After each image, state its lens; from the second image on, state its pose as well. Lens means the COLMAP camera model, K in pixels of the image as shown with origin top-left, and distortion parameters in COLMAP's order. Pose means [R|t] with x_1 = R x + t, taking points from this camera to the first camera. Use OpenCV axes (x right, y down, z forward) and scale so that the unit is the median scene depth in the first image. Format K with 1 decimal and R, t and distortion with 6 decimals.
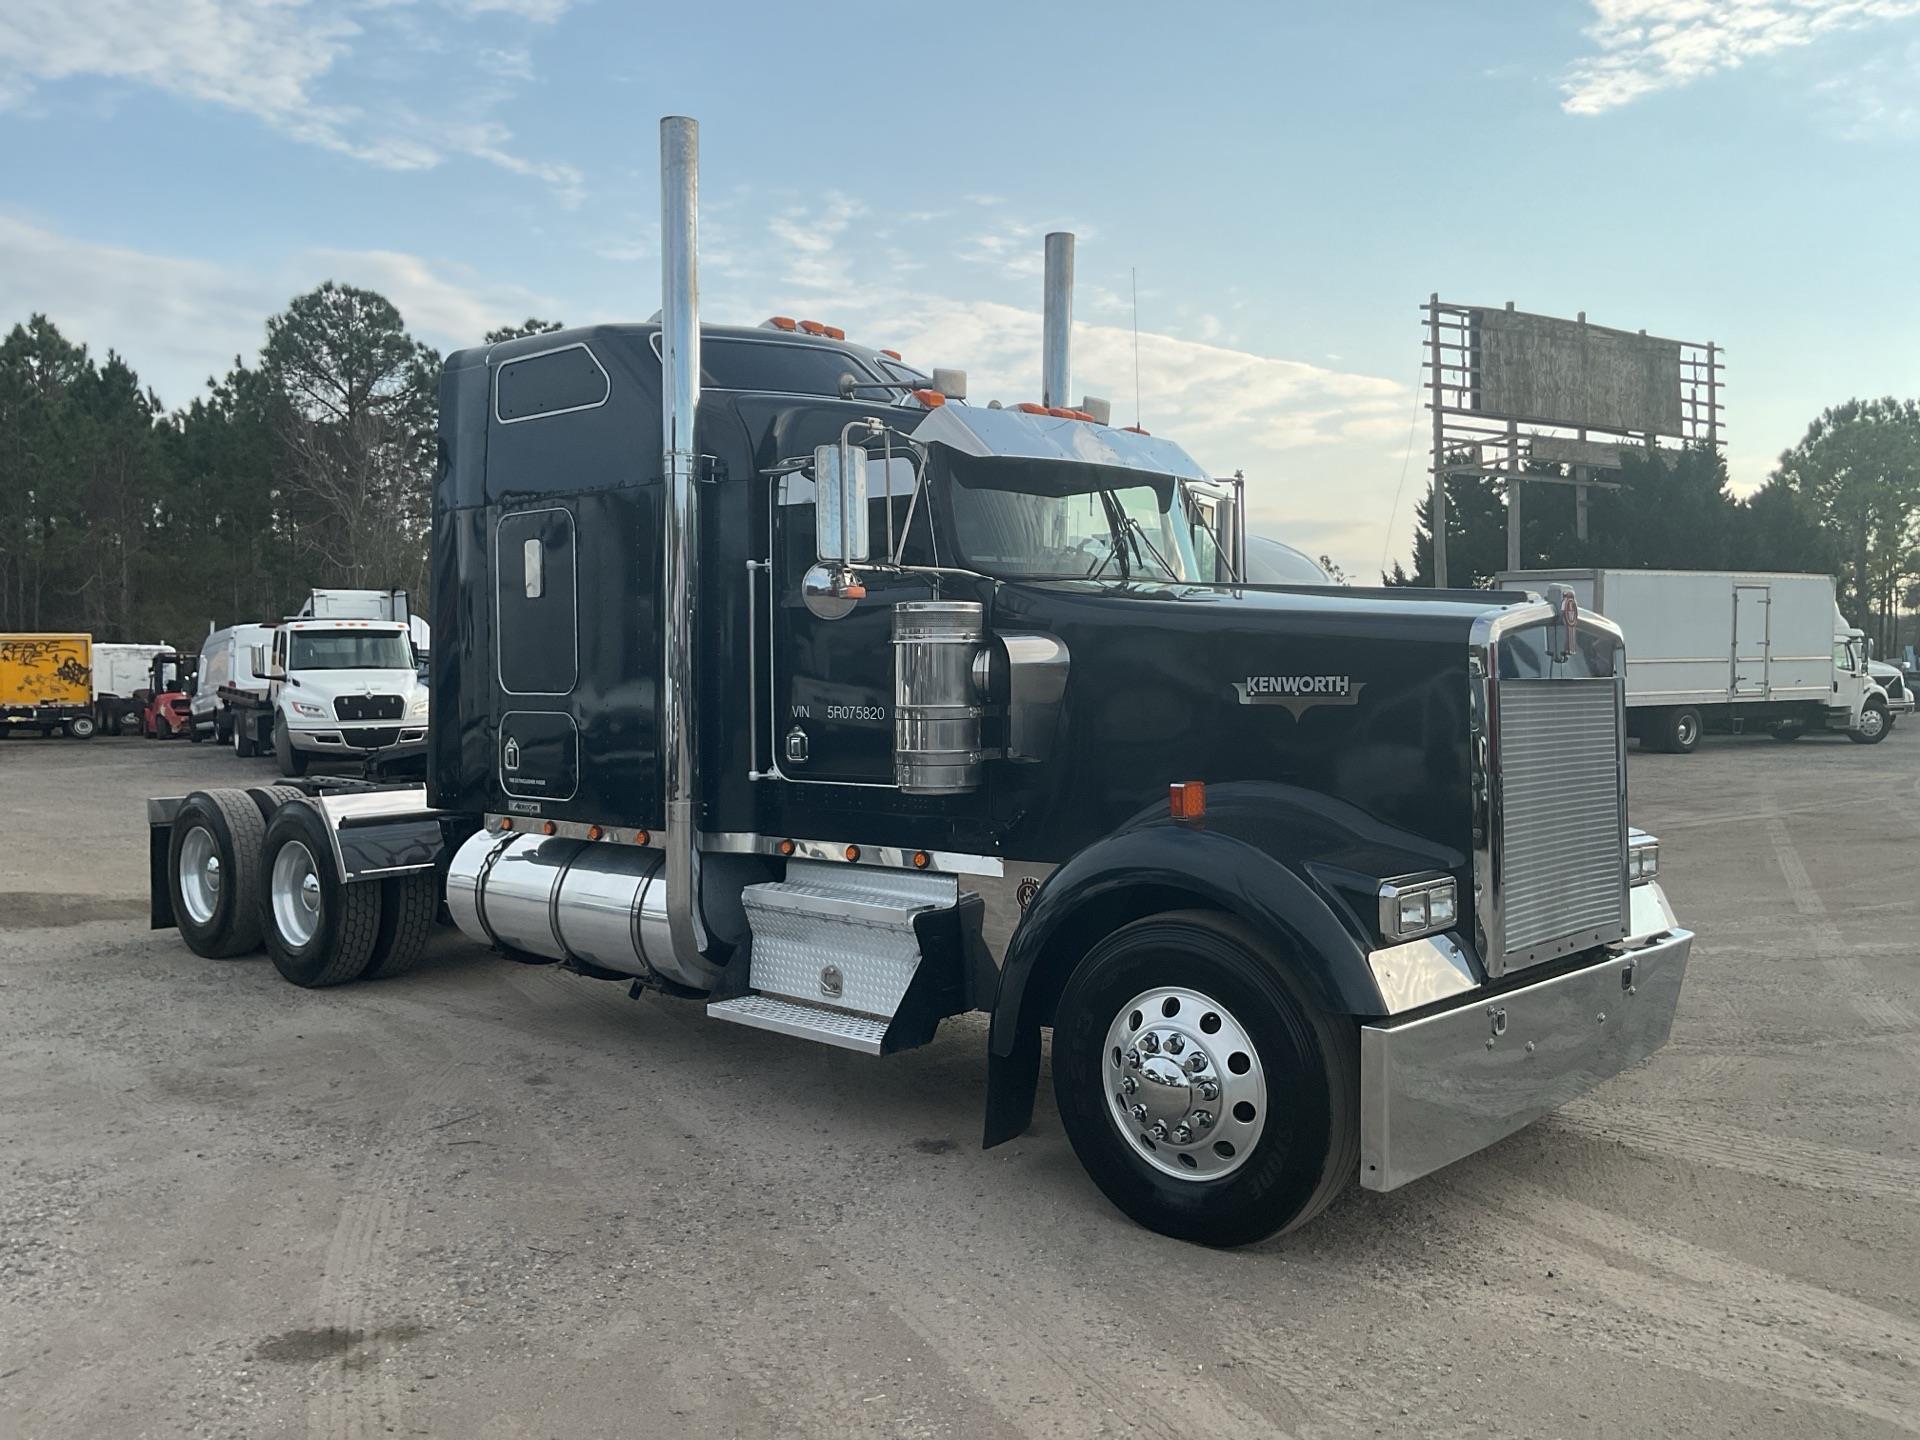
lens RADIAL K [[1587.3, 0, 959.5], [0, 1587.3, 716.0], [0, 0, 1]] dist [0.074638, -0.139858]
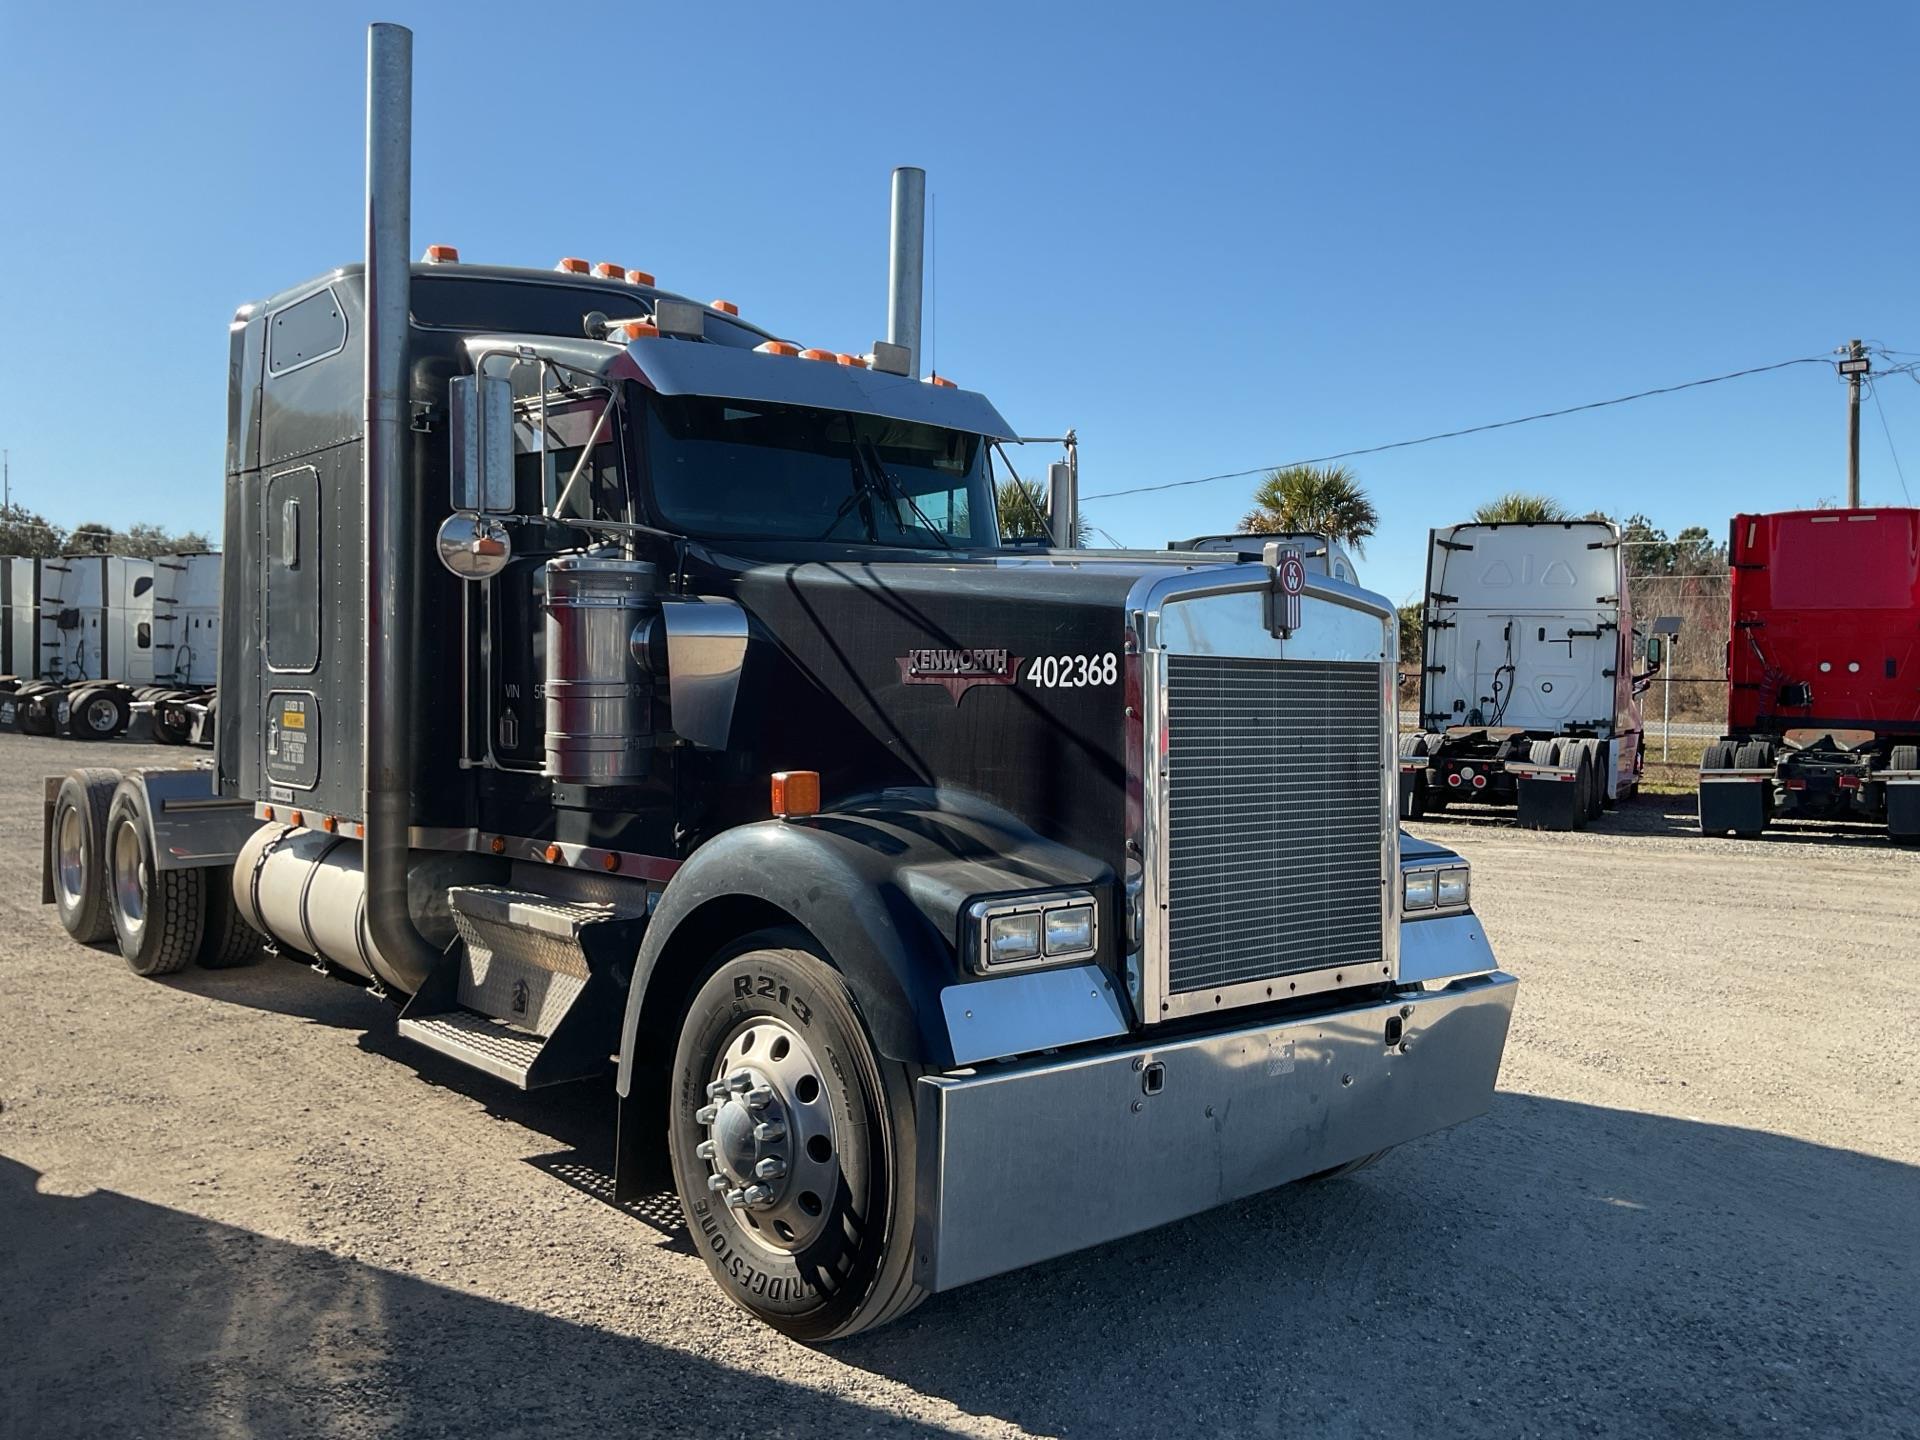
lens RADIAL K [[1587.3, 0, 965.7], [0, 1587.3, 726.0], [0, 0, 1]] dist [0.074638, -0.139858]
pose [[0.994448, 0.021793, -0.102947, 0.238449], [-0.022163, 0.999751, -0.002447, 0.012944], [0.102868, 0.004715, 0.994684, 0.143370]]
